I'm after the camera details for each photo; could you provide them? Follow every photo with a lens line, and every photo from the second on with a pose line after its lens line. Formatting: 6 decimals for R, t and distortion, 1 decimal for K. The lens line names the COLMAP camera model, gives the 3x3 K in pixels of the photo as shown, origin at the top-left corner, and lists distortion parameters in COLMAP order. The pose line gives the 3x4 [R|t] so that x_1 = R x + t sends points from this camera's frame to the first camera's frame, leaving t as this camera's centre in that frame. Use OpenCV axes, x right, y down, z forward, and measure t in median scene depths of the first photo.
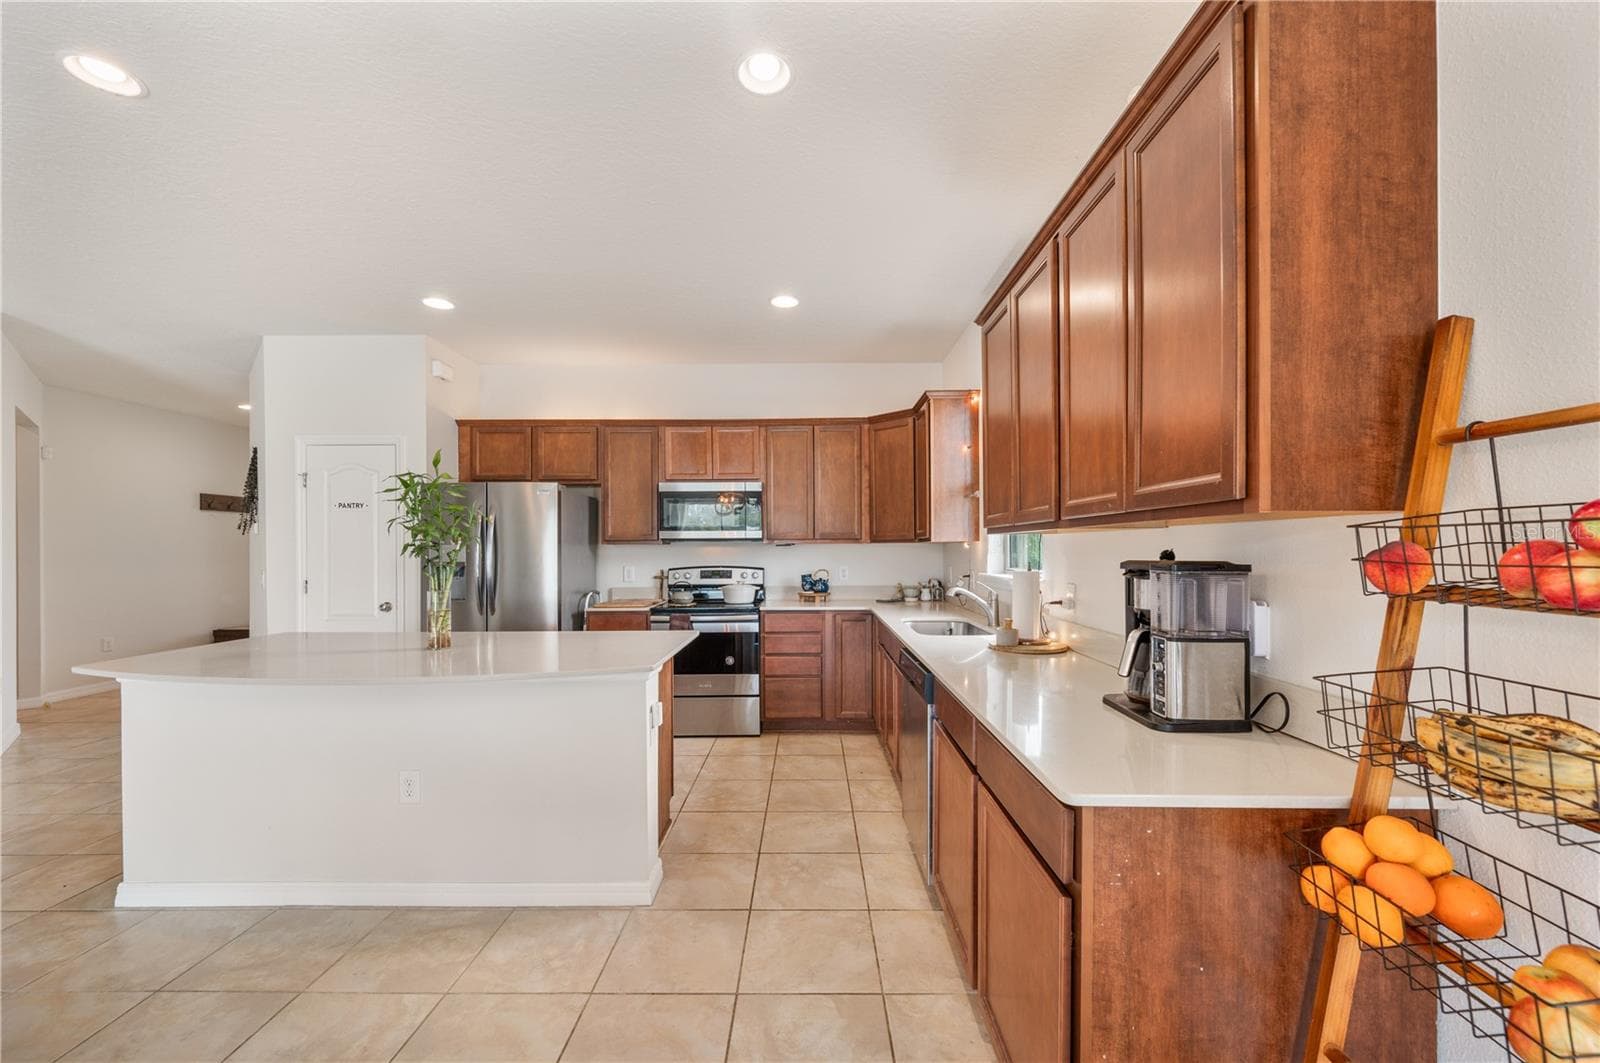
lens RADIAL K [[637.3, 0, 804.4], [0, 637.3, 547.9], [0, 0, 1]] dist [-0.001873, -0.000241]
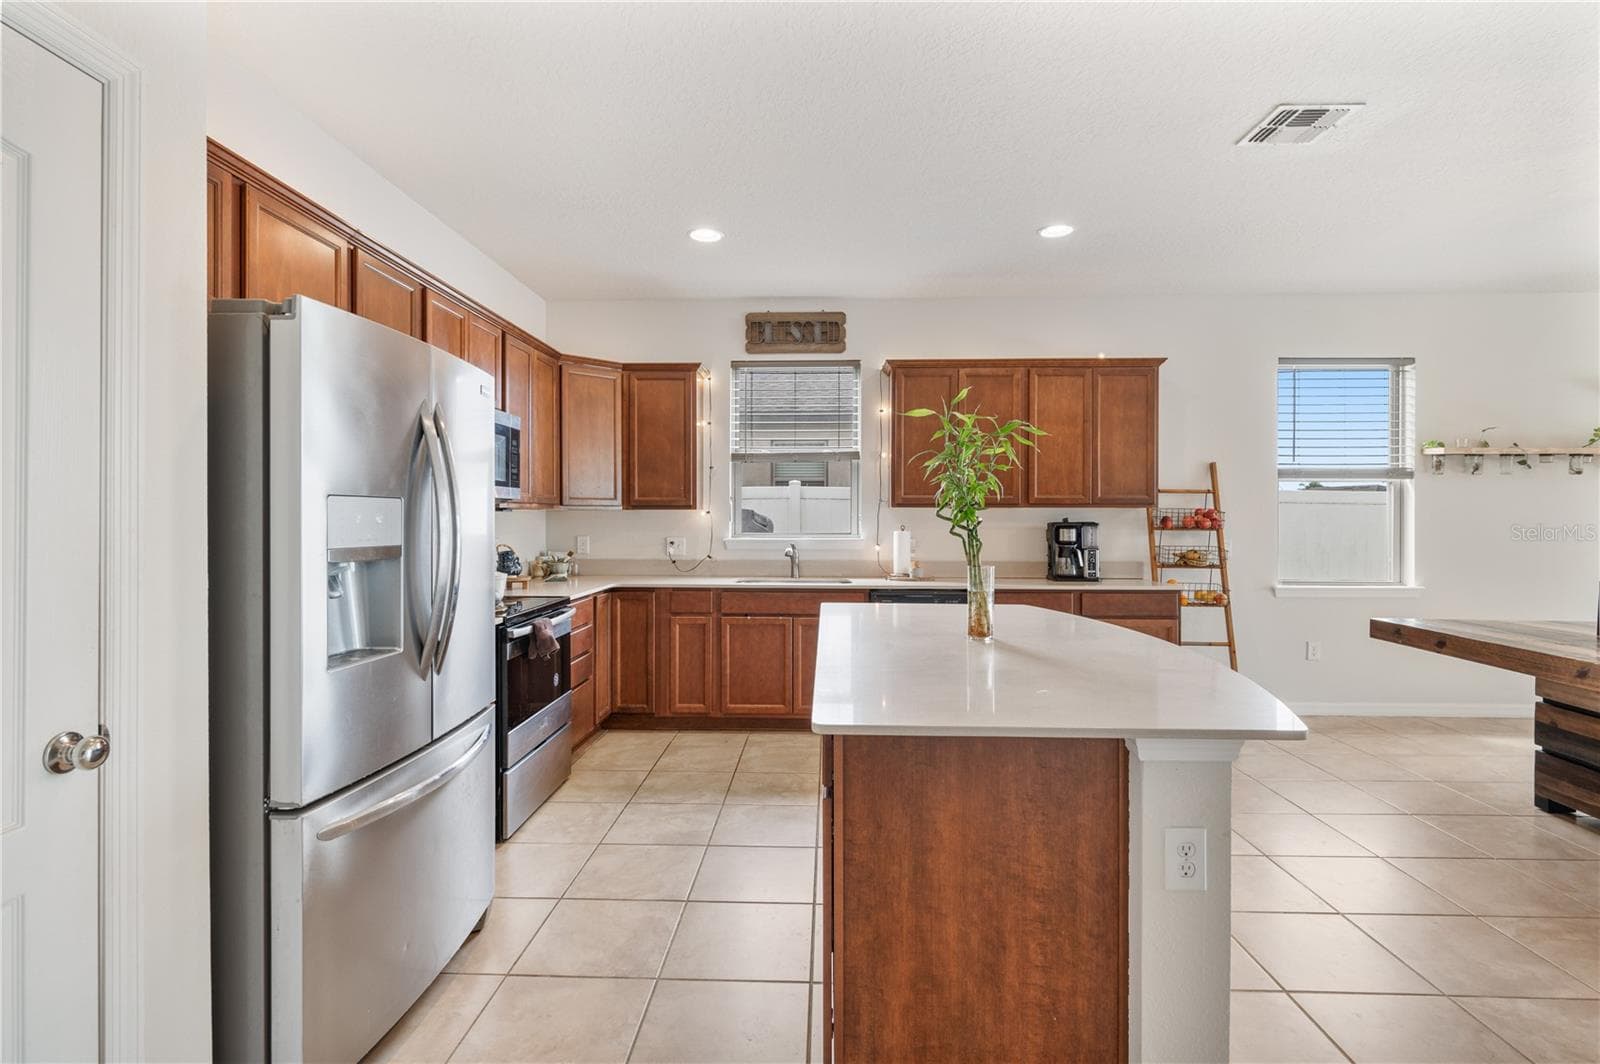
lens RADIAL K [[754.7, 0, 800.2], [0, 754.7, 519.3], [0, 0, 1]] dist [-0.000060, 0.000261]
pose [[0.029065, 0.000877, 0.999577, -0.896749], [-0.004507, 0.999990, -0.000746, 0.005437], [-0.999567, -0.004483, 0.029069, 0.704737]]
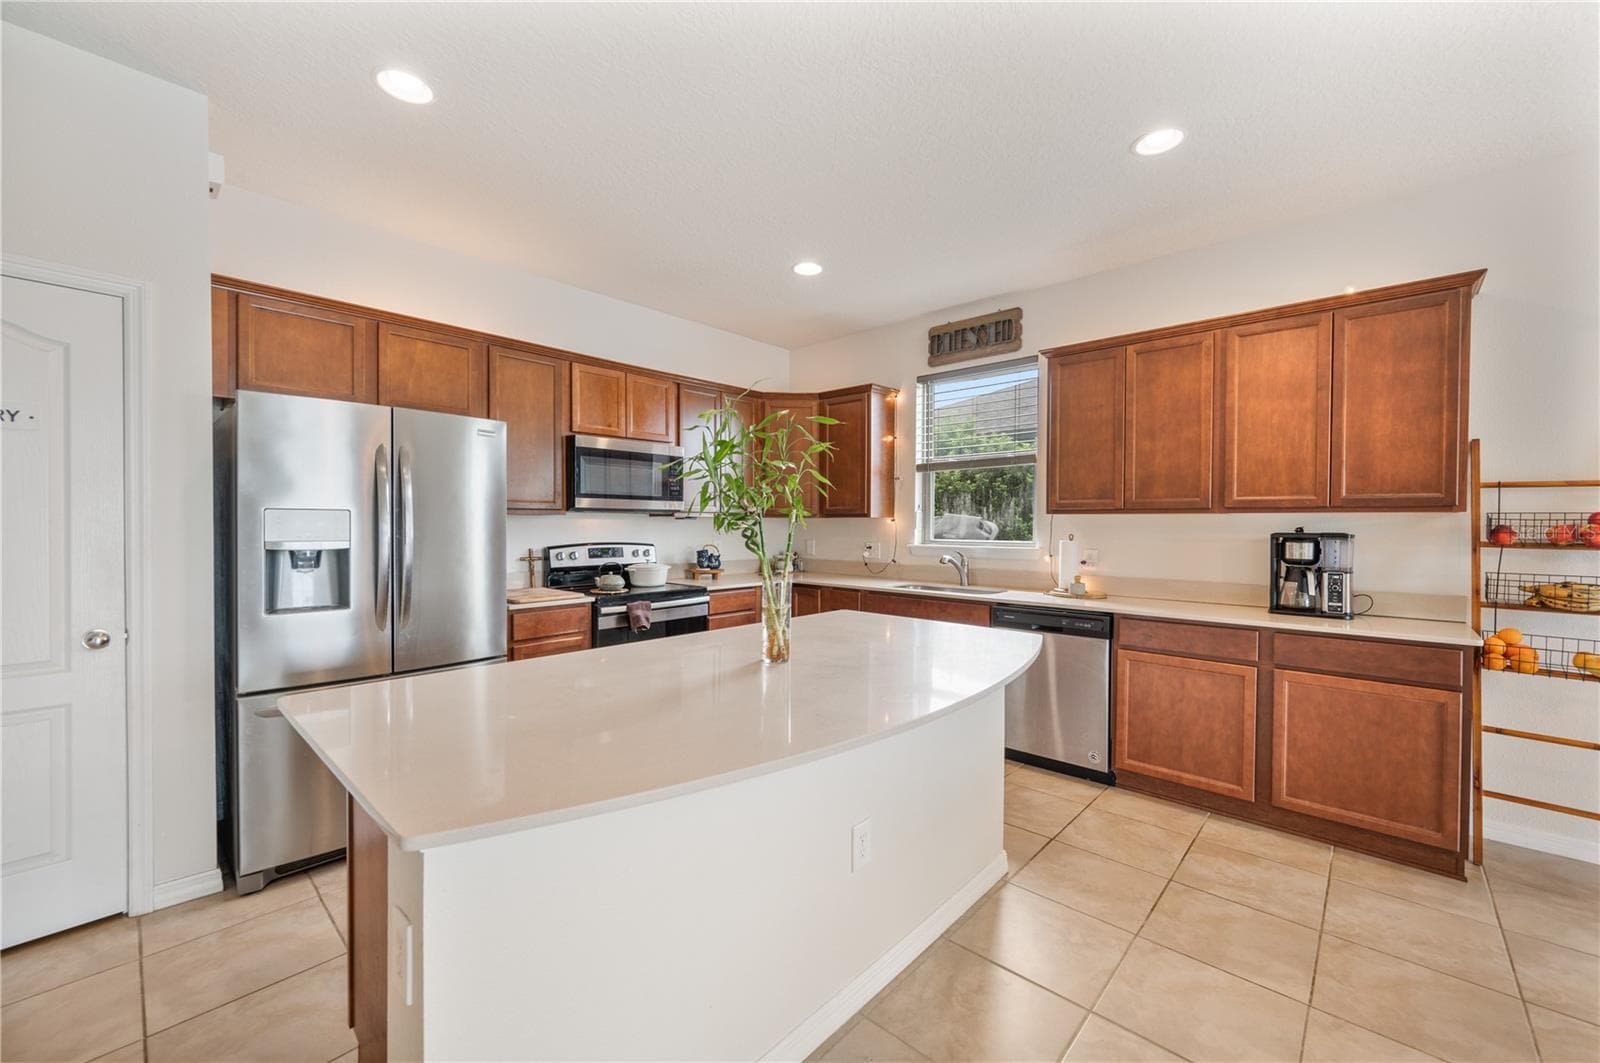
lens RADIAL K [[633.5, 0, 800.0], [0, 633.5, 531.5], [0, 0, 1]] dist [-0.001295, 0.003412]
pose [[0.670559, -0.003092, 0.741849, -0.634451], [-0.009142, 0.999881, 0.012432, 0.002218], [-0.741799, -0.015118, 0.670451, 0.297705]]
